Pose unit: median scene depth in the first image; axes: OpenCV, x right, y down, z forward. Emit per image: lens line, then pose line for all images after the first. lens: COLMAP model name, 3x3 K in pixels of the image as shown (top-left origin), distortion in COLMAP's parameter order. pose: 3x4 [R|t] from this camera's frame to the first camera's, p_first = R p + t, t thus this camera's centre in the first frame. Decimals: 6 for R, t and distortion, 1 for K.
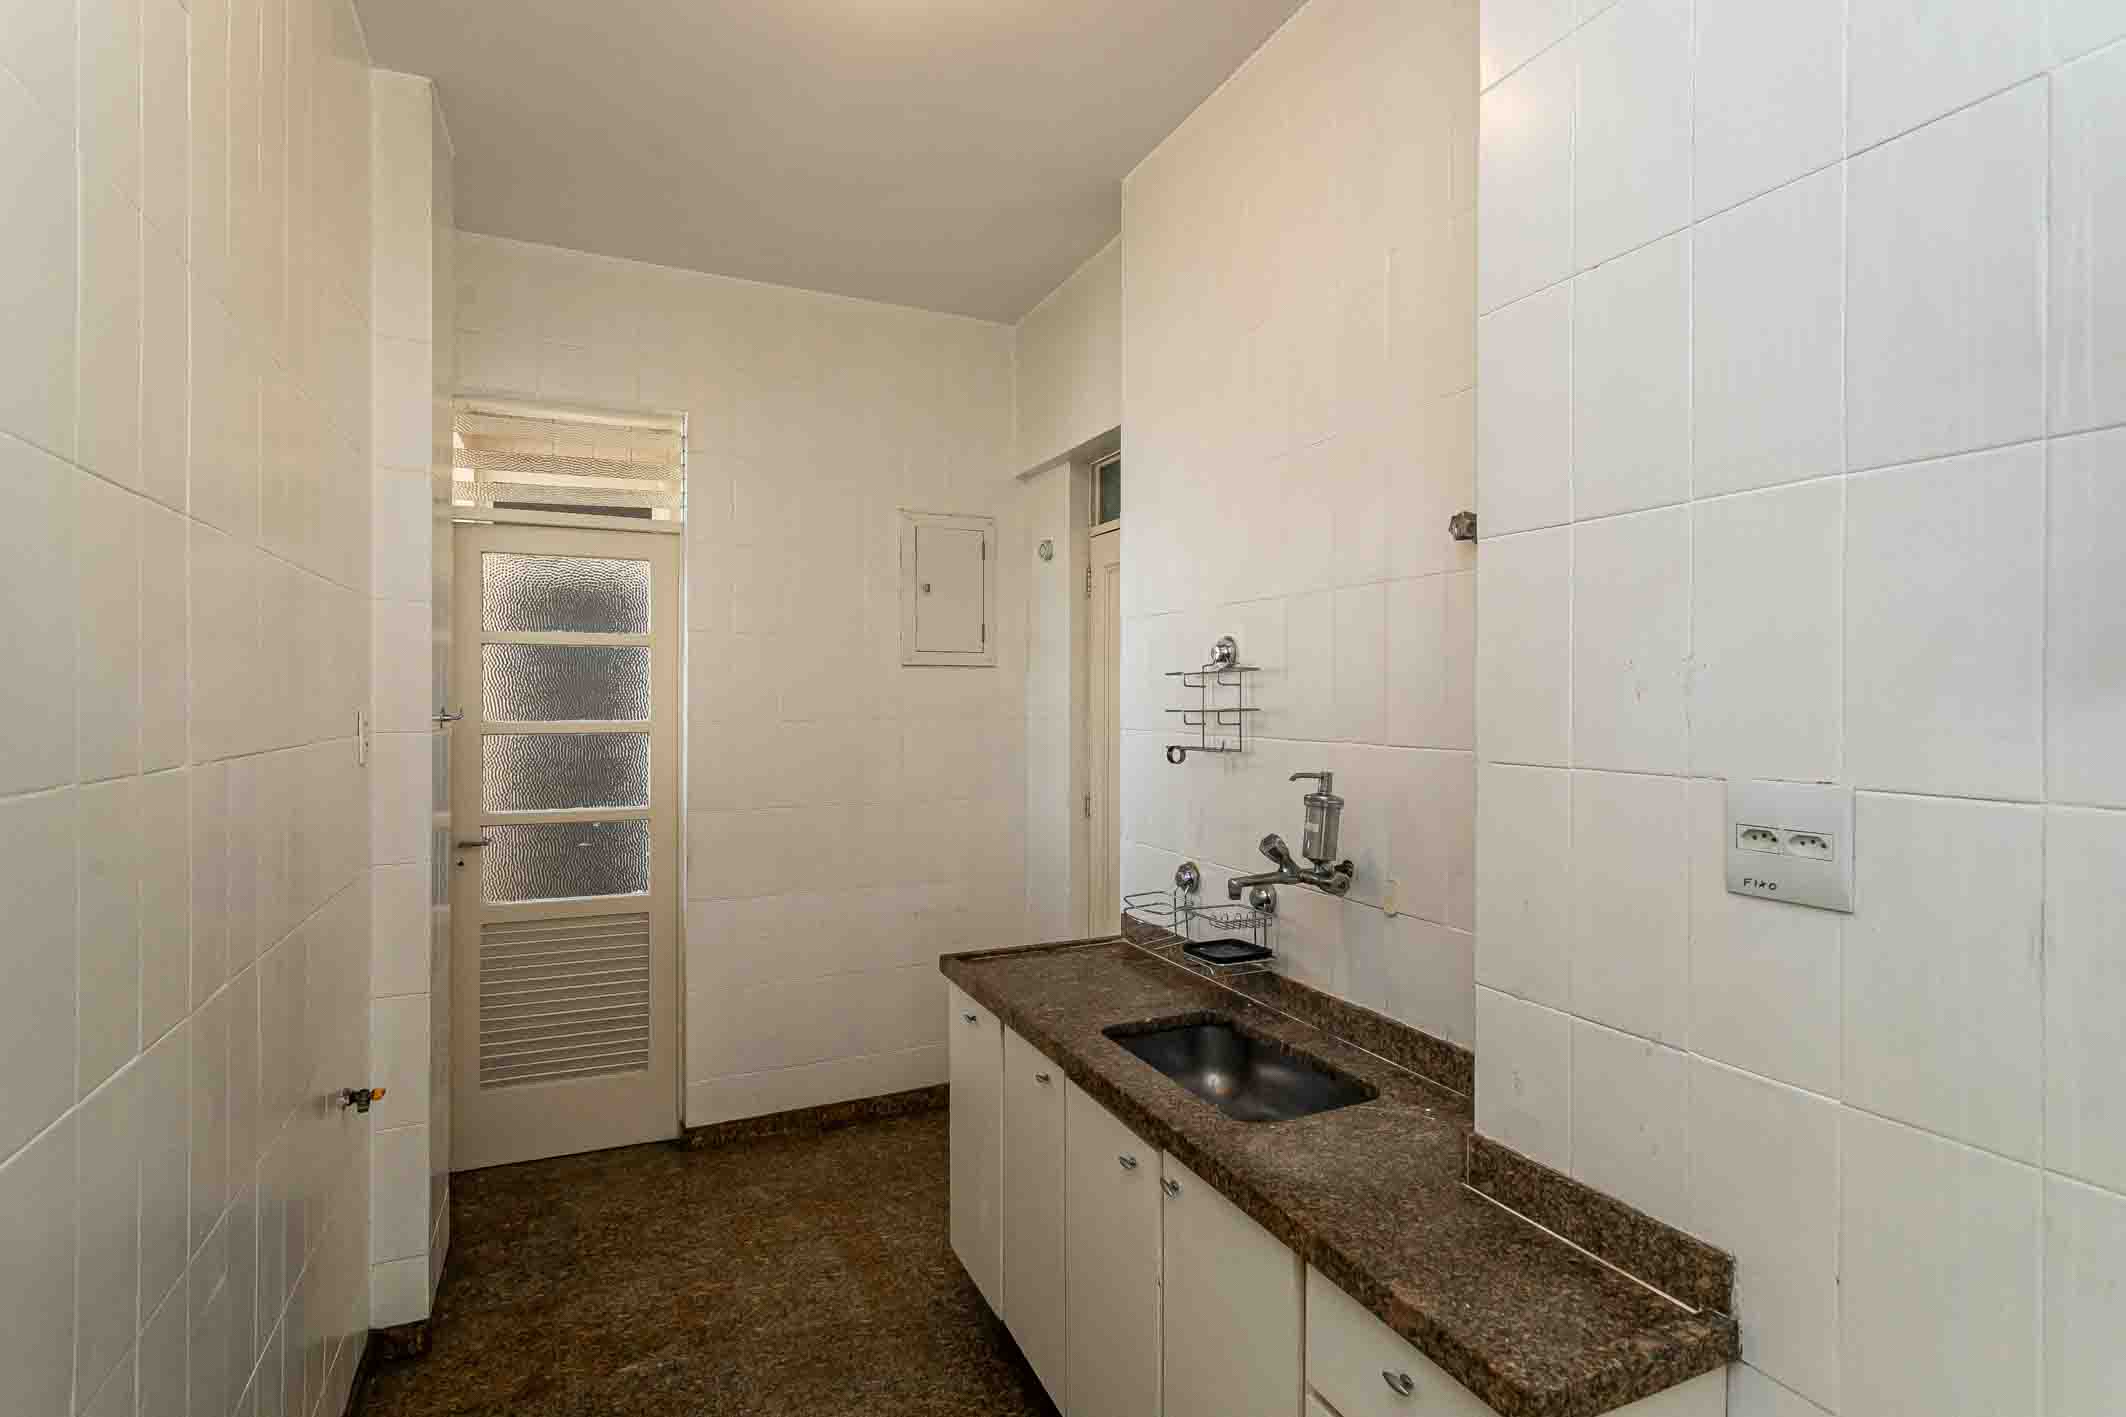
lens RADIAL K [[1016.4, 0, 1060.2], [0, 1016.4, 698.9], [0, 0, 1]] dist [0.000467, 0.000684]
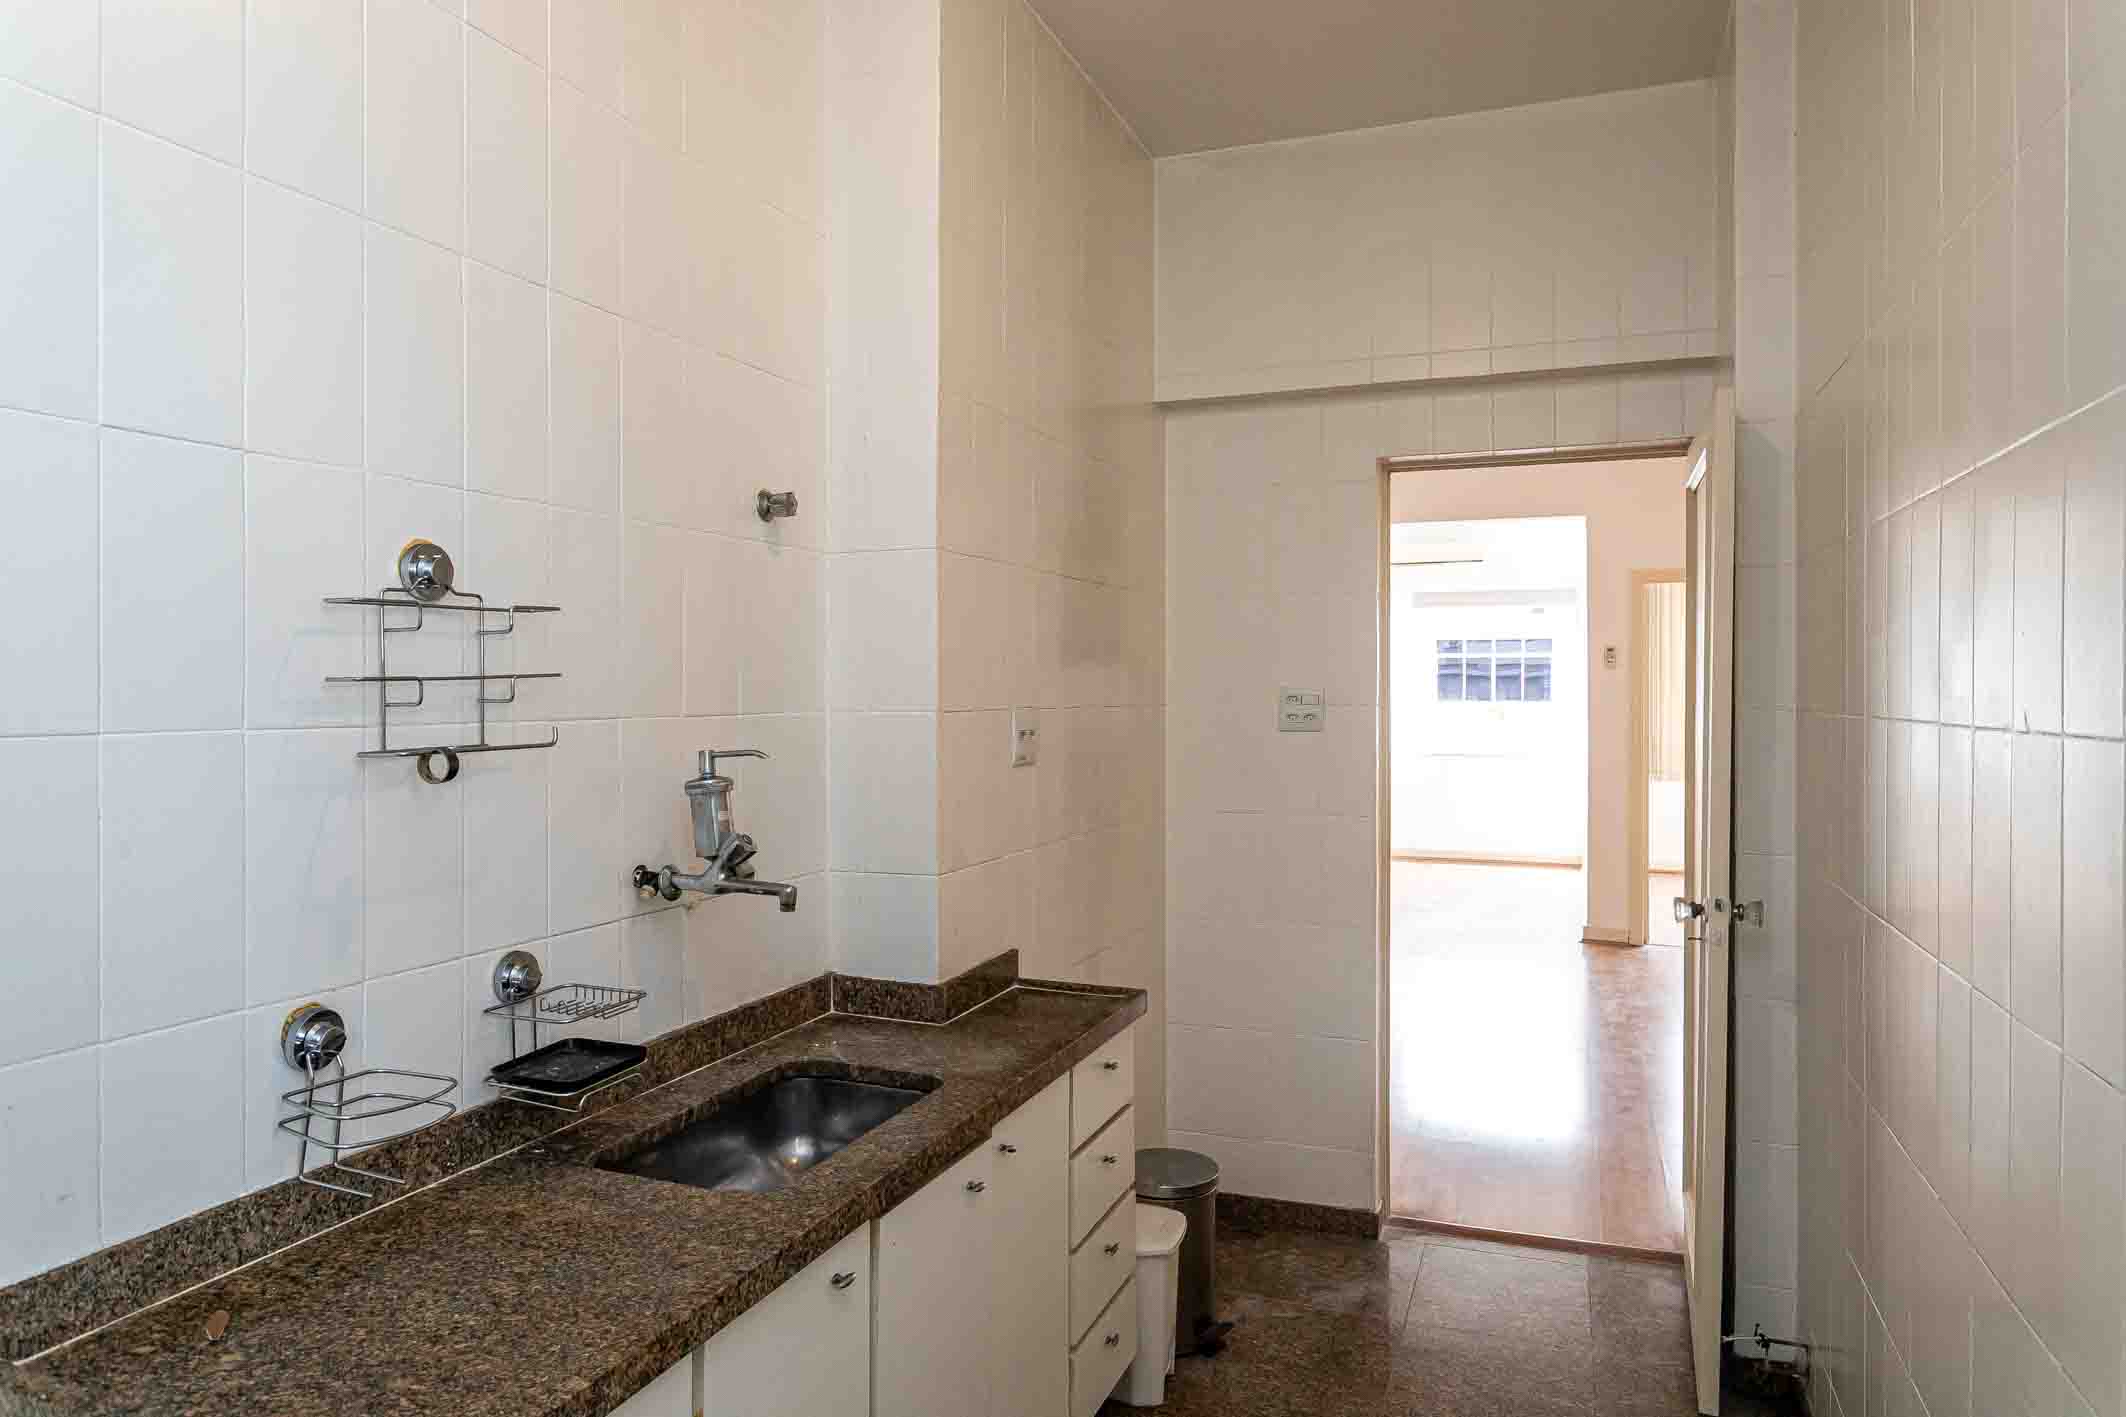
lens RADIAL K [[1338.0, 0, 1063.0], [0, 1338.0, 708.5], [0, 0, 1]] dist [-0.000603, -0.000139]
pose [[-0.702839, -0.014473, 0.711201, -0.586653], [-0.006695, 0.999883, 0.013732, 0.016029], [-0.711317, 0.004890, -0.702854, 1.274864]]
